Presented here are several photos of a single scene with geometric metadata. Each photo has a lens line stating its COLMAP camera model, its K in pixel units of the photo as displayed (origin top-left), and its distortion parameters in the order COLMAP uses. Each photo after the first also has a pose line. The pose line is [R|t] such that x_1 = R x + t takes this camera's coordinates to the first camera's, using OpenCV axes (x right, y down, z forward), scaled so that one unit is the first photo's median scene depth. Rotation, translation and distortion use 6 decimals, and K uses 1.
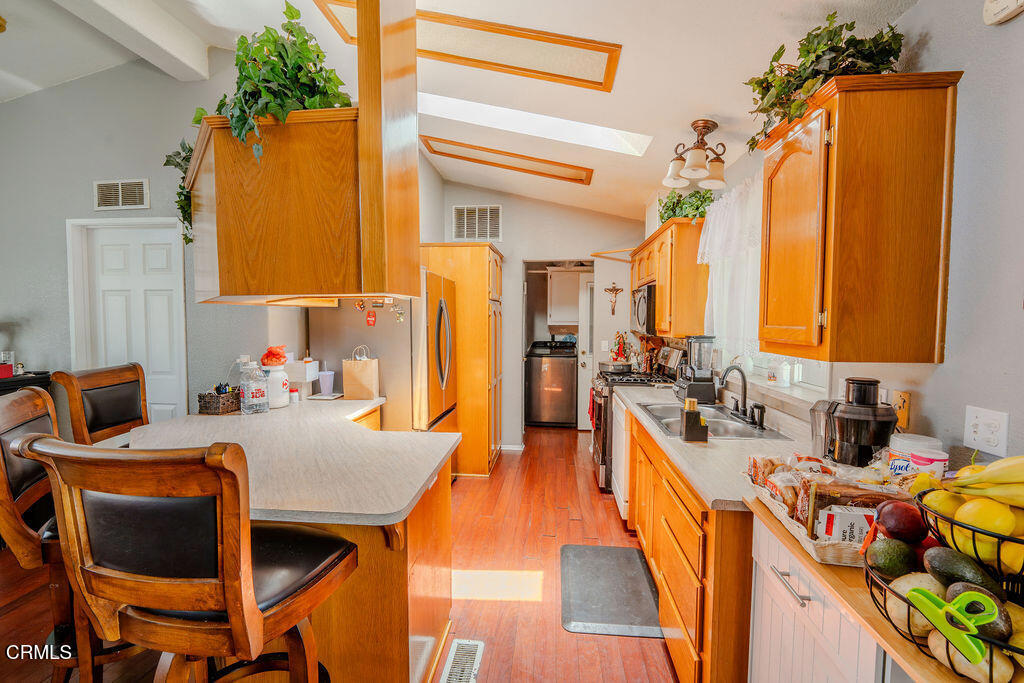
lens RADIAL K [[451.2, 0, 509.8], [0, 451.2, 341.6], [0, 0, 1]] dist [-0.010991, 0.000536]
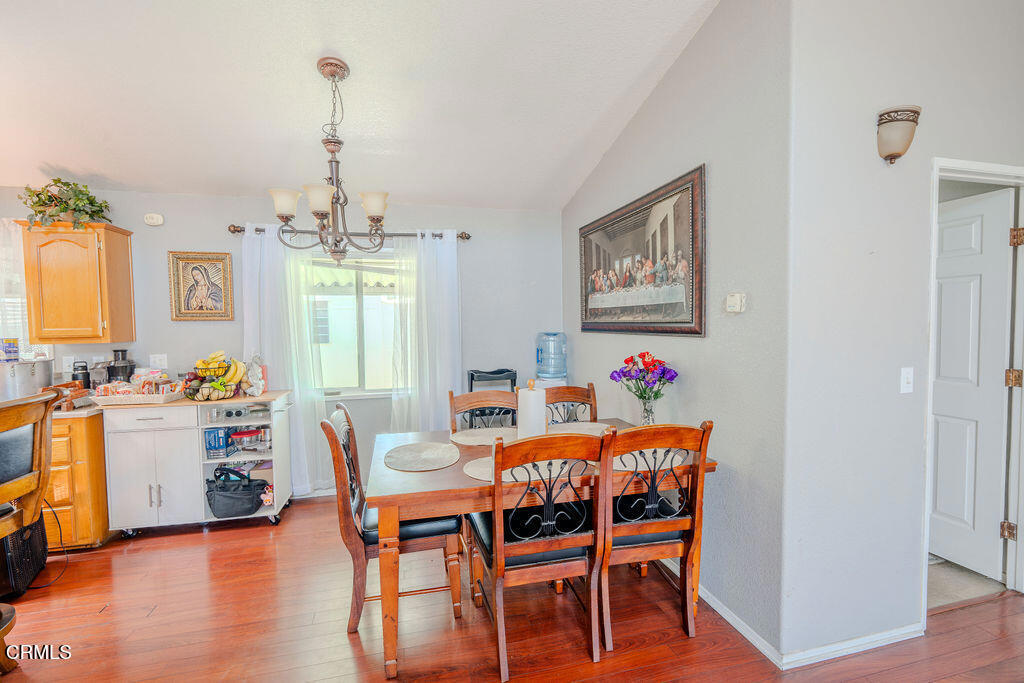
lens RADIAL K [[449.5, 0, 511.2], [0, 449.5, 342.7], [0, 0, 1]] dist [-0.010011, 0.000340]
pose [[-0.341858, -0.041235, 0.938846, -0.970783], [0.060496, 0.995999, 0.065774, 0.007193], [-0.937802, 0.079281, -0.337996, -0.076834]]
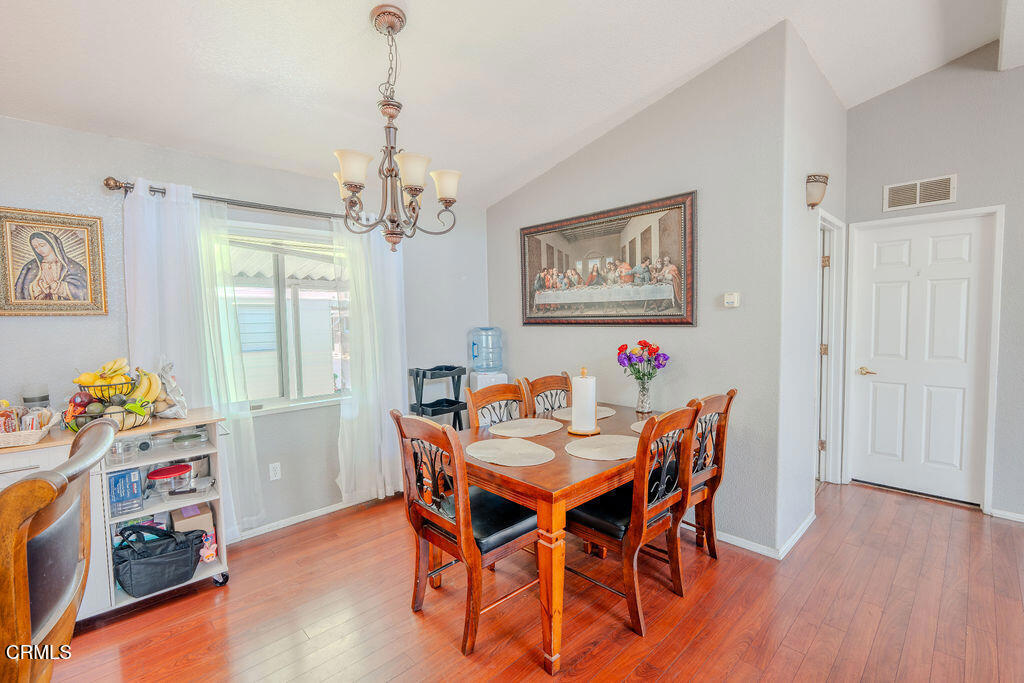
lens RADIAL K [[451.2, 0, 509.8], [0, 451.2, 341.6], [0, 0, 1]] dist [-0.010991, 0.000536]
pose [[-0.756900, -0.026099, 0.653010, -0.701149], [0.048729, 0.994167, 0.096216, -0.013190], [-0.651712, 0.104647, -0.751213, 0.348592]]
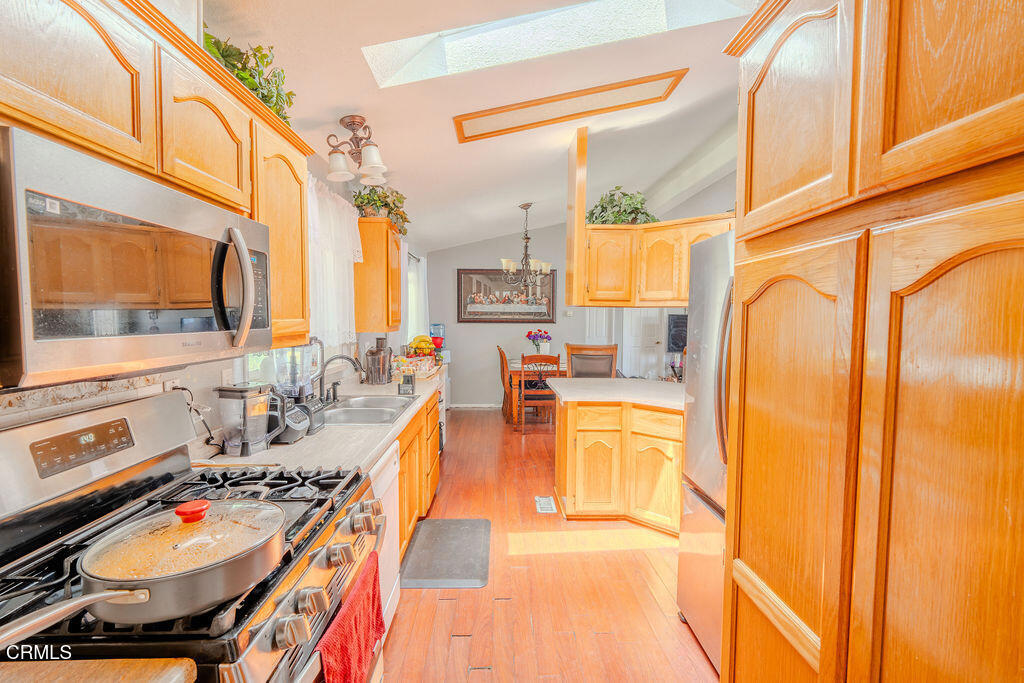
lens RADIAL K [[451.2, 0, 509.8], [0, 451.2, 341.6], [0, 0, 1]] dist [-0.010991, 0.000536]
pose [[-0.992178, -0.001804, -0.124815, 0.172916], [-0.014880, 0.994475, 0.103913, -0.084483], [0.123938, 0.104958, -0.986724, 1.732007]]
